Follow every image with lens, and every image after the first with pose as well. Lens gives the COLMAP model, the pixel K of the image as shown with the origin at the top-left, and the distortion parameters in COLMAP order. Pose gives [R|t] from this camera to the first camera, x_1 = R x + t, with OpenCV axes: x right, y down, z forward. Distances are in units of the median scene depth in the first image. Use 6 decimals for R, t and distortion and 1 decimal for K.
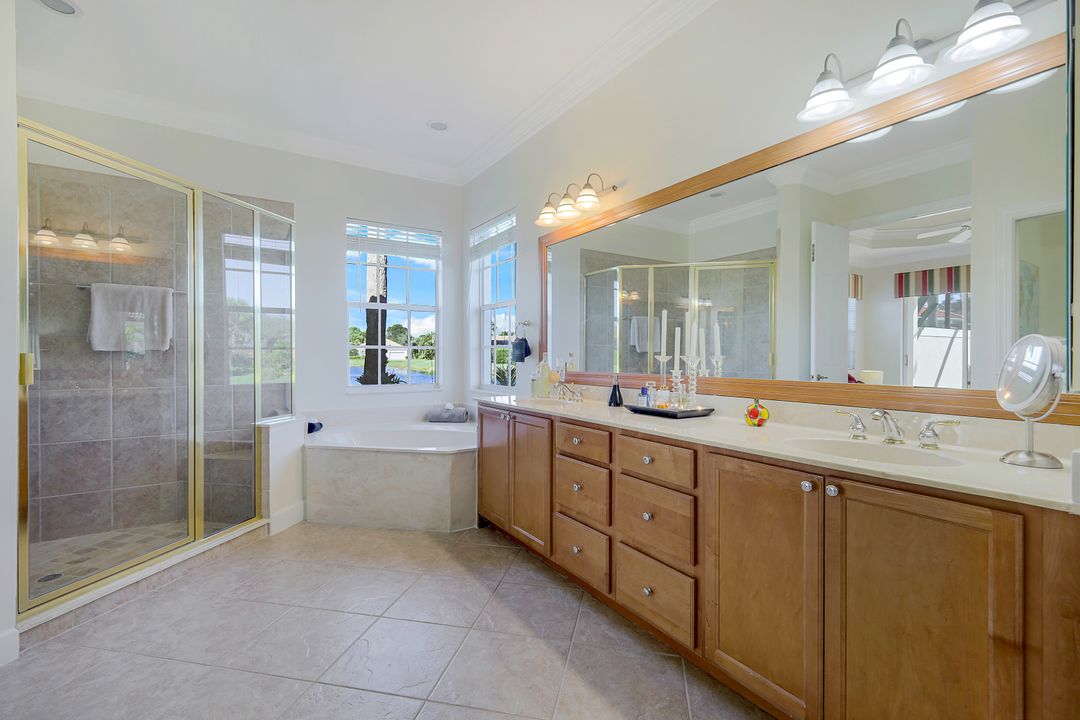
lens RADIAL K [[465.3, 0, 541.2], [0, 465.3, 358.0], [0, 0, 1]] dist [-0.002363, -0.000229]
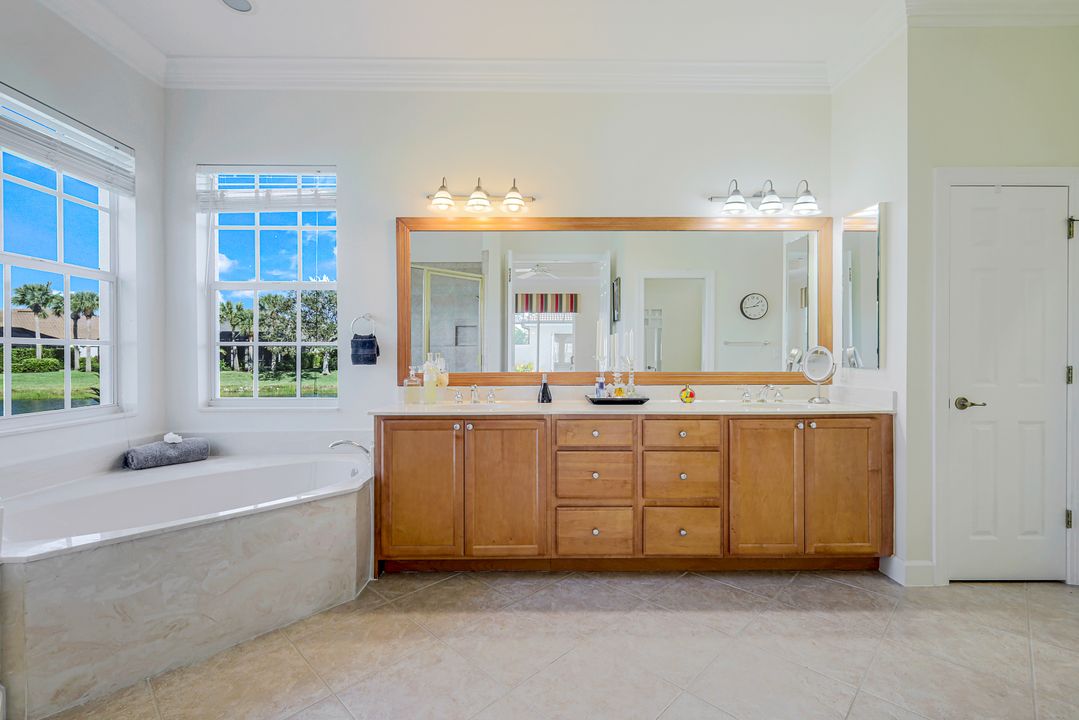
lens RADIAL K [[470.2, 0, 543.3], [0, 470.2, 355.0], [0, 0, 1]] dist [-0.000412, 0.000270]
pose [[0.548197, -0.008094, 0.836310, -0.735820], [0.006978, 0.999963, 0.005104, -0.012082], [-0.836320, 0.003037, 0.548233, 0.388747]]
